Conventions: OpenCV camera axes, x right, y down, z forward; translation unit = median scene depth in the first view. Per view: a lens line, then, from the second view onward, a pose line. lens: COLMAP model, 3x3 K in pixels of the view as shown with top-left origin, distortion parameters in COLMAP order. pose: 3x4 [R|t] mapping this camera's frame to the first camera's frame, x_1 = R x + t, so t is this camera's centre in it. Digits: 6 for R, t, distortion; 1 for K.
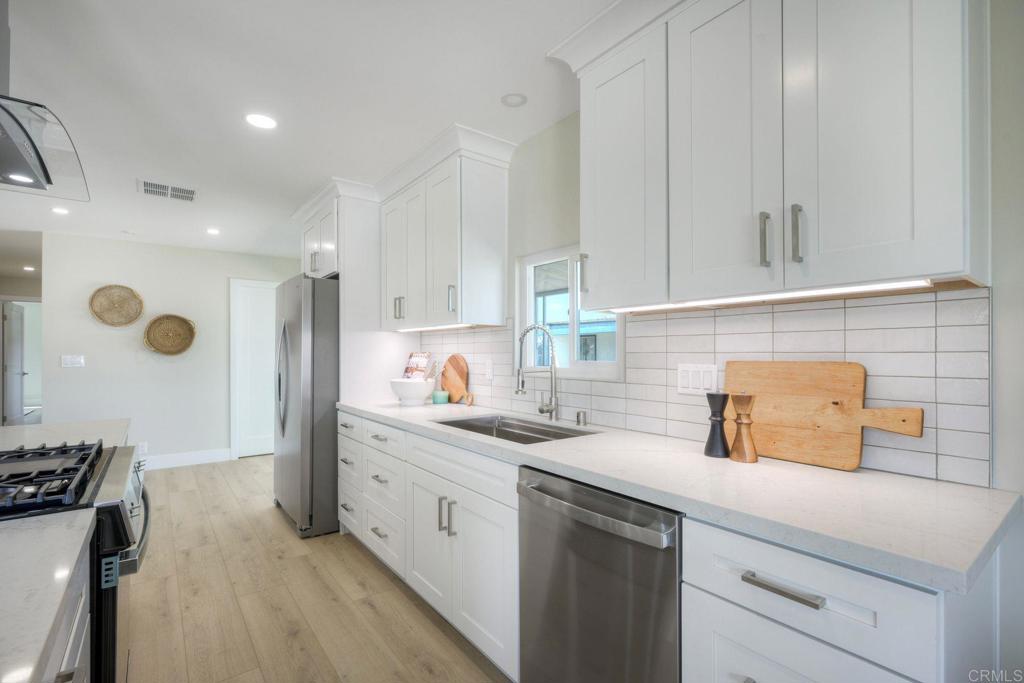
lens RADIAL K [[462.5, 0, 515.8], [0, 462.5, 348.3], [0, 0, 1]] dist [-0.007095, 0.000394]
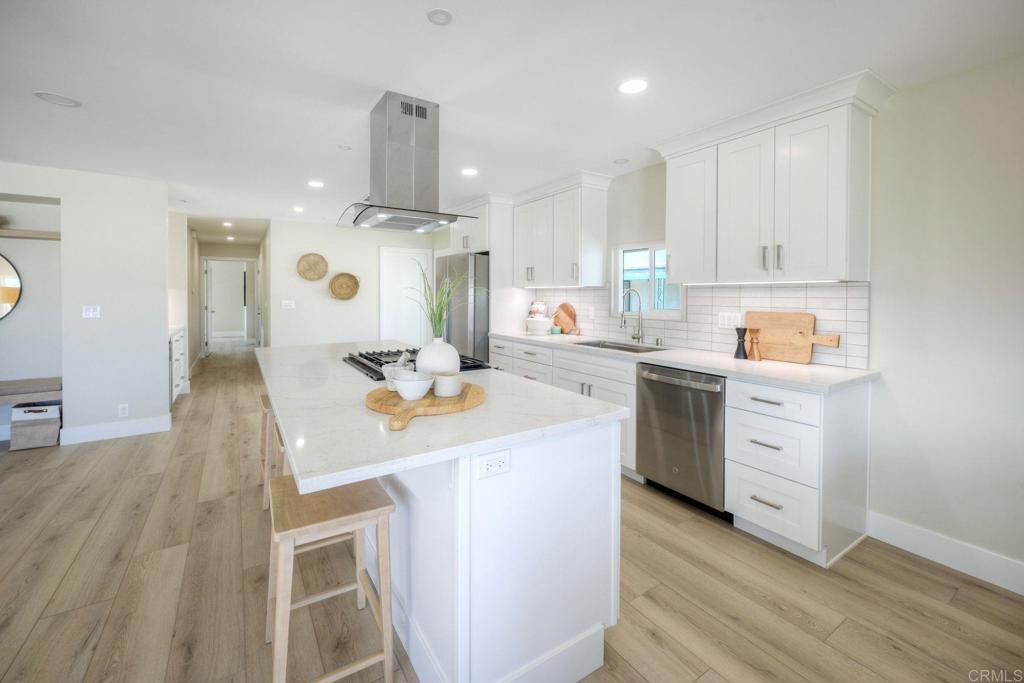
lens RADIAL K [[422.6, 0, 502.1], [0, 422.6, 298.1], [0, 0, 1]] dist [0.001007, -0.000125]
pose [[0.995287, 0.001249, -0.096968, -0.301916], [0.000913, 0.999752, 0.022246, -0.052980], [0.096972, -0.022230, 0.995039, -0.666507]]
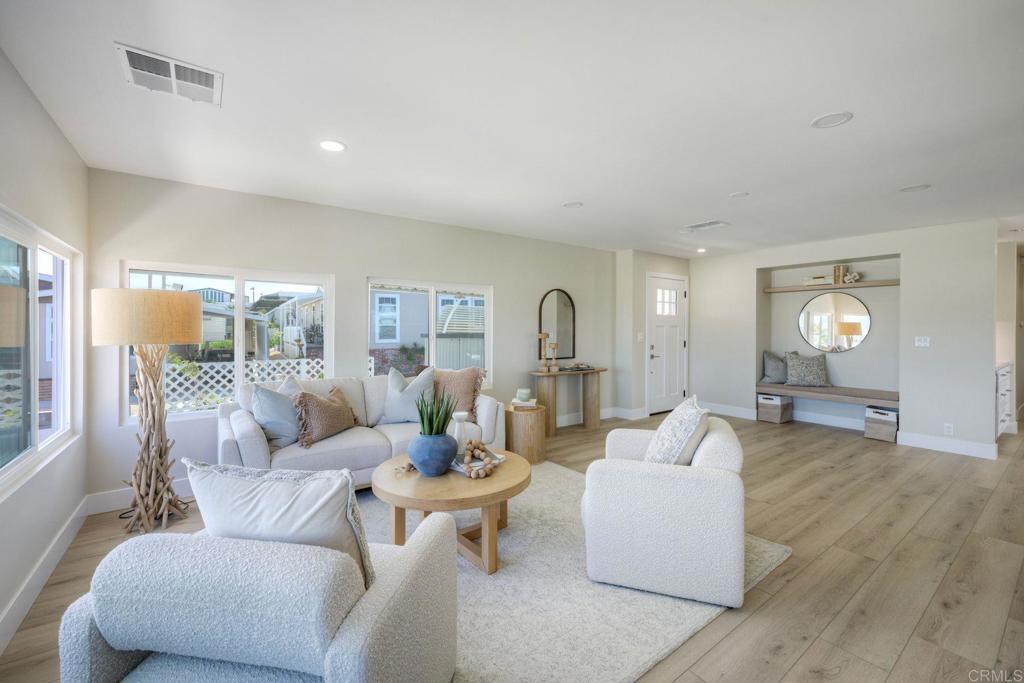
lens RADIAL K [[422.6, 0, 525.6], [0, 422.6, 334.0], [0, 0, 1]] dist [0.001007, -0.000125]
pose [[-0.013691, 0.009538, -0.999861, -0.000146], [0.010517, 0.999901, 0.009394, -0.037447], [0.999851, -0.010387, -0.013790, -1.067335]]
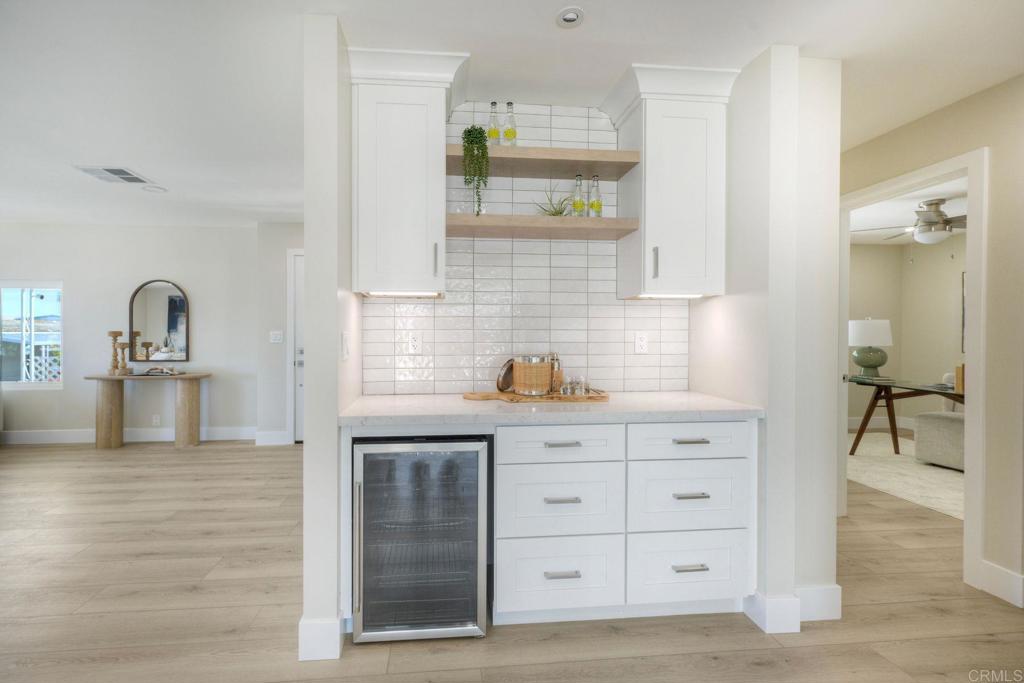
lens RADIAL K [[467.0, 0, 506.9], [0, 467.0, 329.7], [0, 0, 1]] dist [-0.001132, -0.000373]
pose [[-0.555353, -0.007392, -0.831582, -1.506719], [0.010578, 0.999817, -0.015951, 0.030415], [0.831547, -0.017655, -0.555174, 1.862787]]
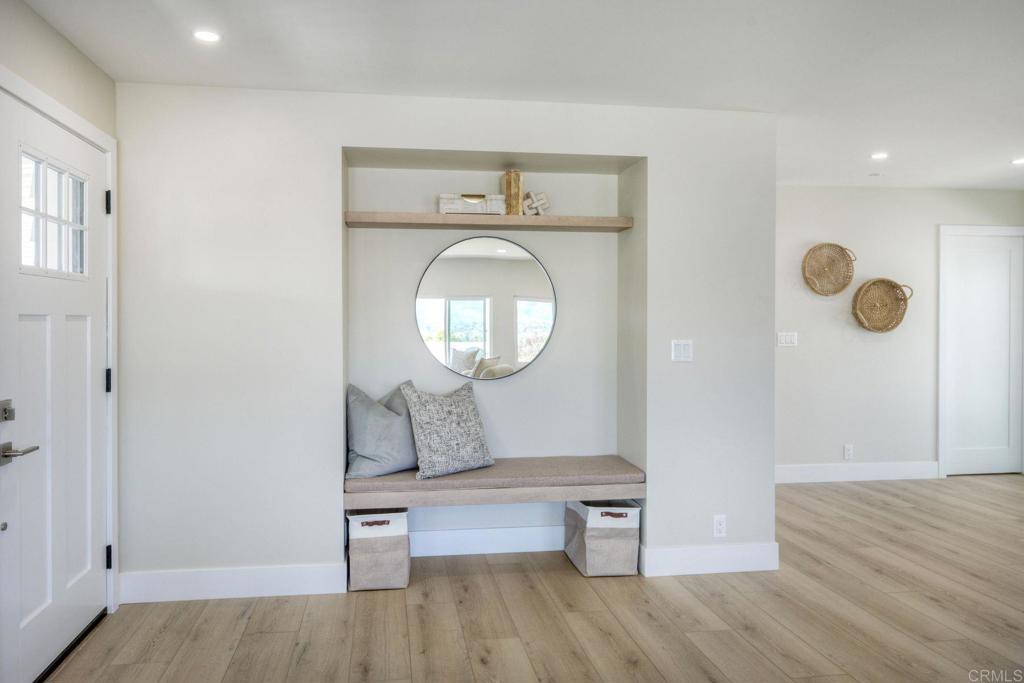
lens RADIAL K [[719.3, 0, 485.7], [0, 719.3, 319.9], [0, 0, 1]] dist [-0.009696, -0.002092]
pose [[0.865333, 0.001151, -0.501197, -1.725454], [0.005637, 0.999912, 0.012028, -0.055842], [0.501166, -0.013233, 0.865250, -0.817614]]
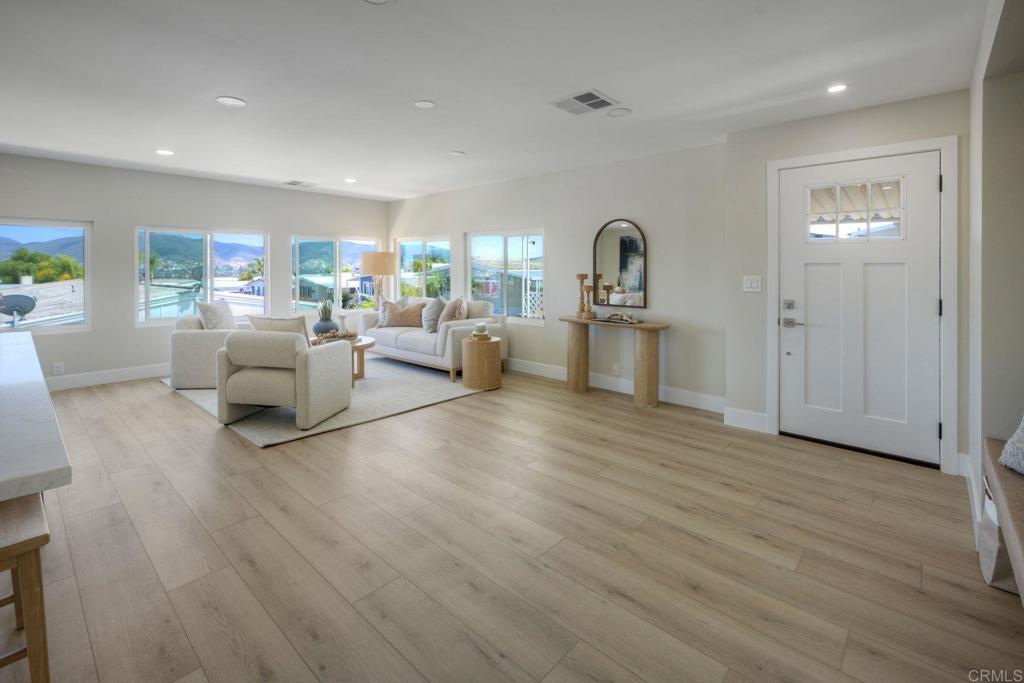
lens RADIAL K [[467.0, 0, 507.6], [0, 467.0, 276.8], [0, 0, 1]] dist [-0.001132, -0.000373]
pose [[-0.991253, -0.002016, -0.131960, -1.679768], [-0.002523, 0.999990, 0.003670, -0.012021], [0.131951, 0.003971, -0.991248, 1.212006]]
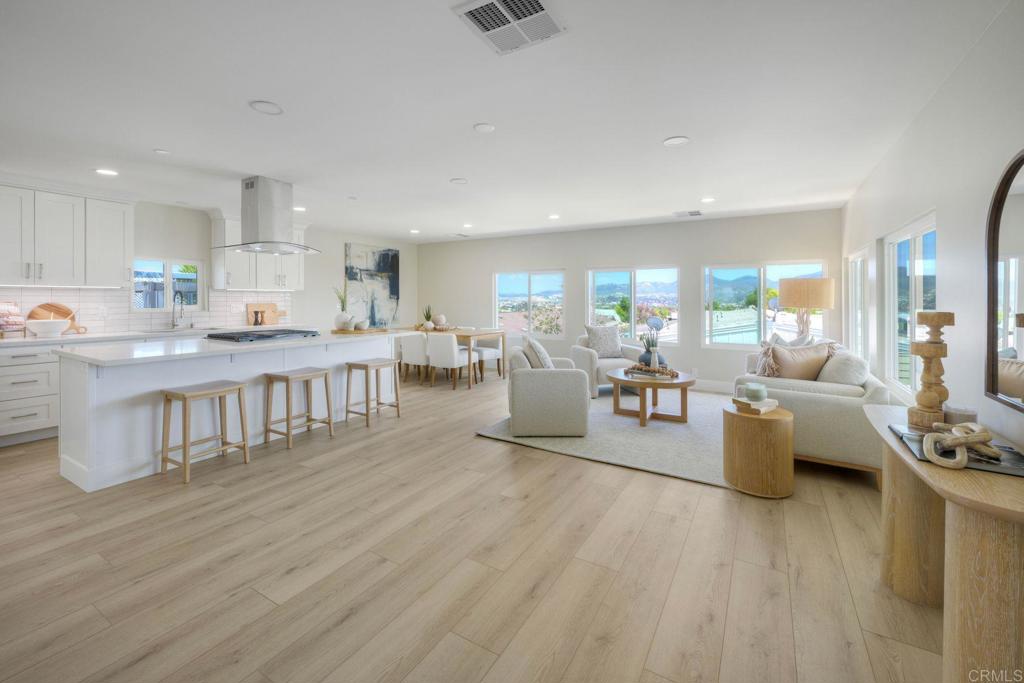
lens RADIAL K [[422.6, 0, 504.0], [0, 422.6, 304.7], [0, 0, 1]] dist [0.001007, -0.000125]
pose [[-0.326414, -0.017311, 0.945068, -2.837671], [-0.015035, 0.999801, 0.013121, -0.032885], [-0.945107, -0.009926, -0.326609, 0.080925]]
